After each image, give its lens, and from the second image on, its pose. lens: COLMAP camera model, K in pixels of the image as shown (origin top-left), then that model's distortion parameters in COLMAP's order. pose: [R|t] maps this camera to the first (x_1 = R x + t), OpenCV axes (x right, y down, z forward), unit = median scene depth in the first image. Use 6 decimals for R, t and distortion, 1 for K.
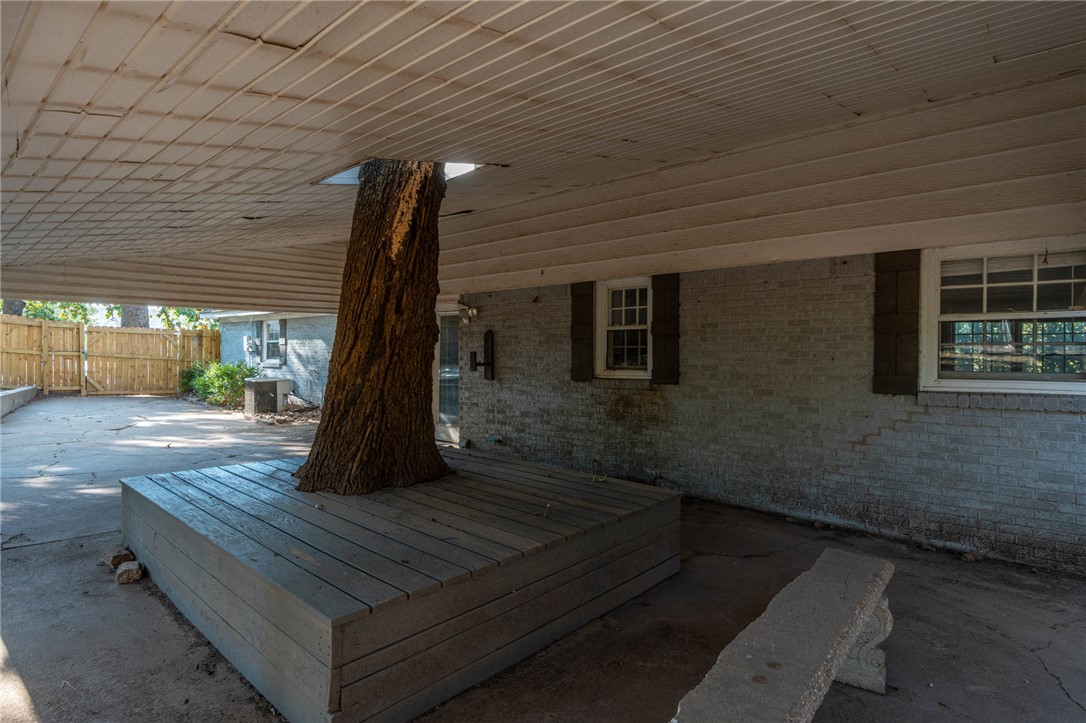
lens RADIAL K [[552.1, 0, 543.0], [0, 552.1, 361.5], [0, 0, 1]] dist [0.002831, 0.001145]
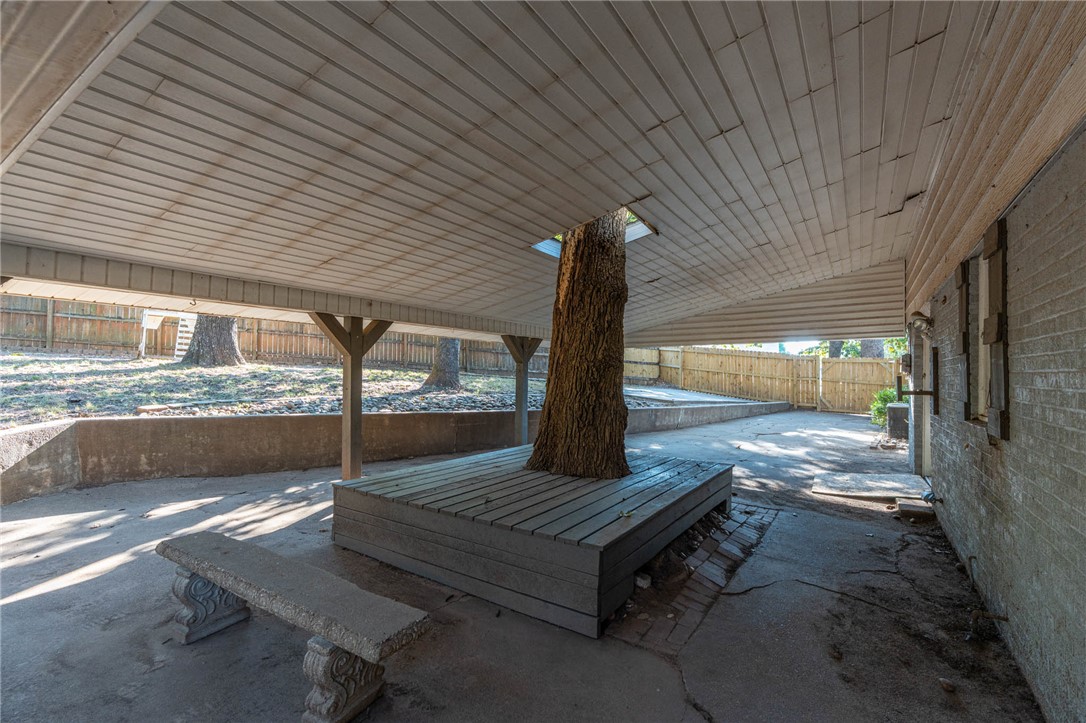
lens RADIAL K [[488.5, 0, 545.5], [0, 488.5, 374.2], [0, 0, 1]] dist [-0.002063, -0.000284]
pose [[0.148976, -0.006511, -0.988819, 0.904724], [-0.020131, 0.999751, -0.009616, -0.008185], [0.988636, 0.021339, 0.148808, 0.760338]]
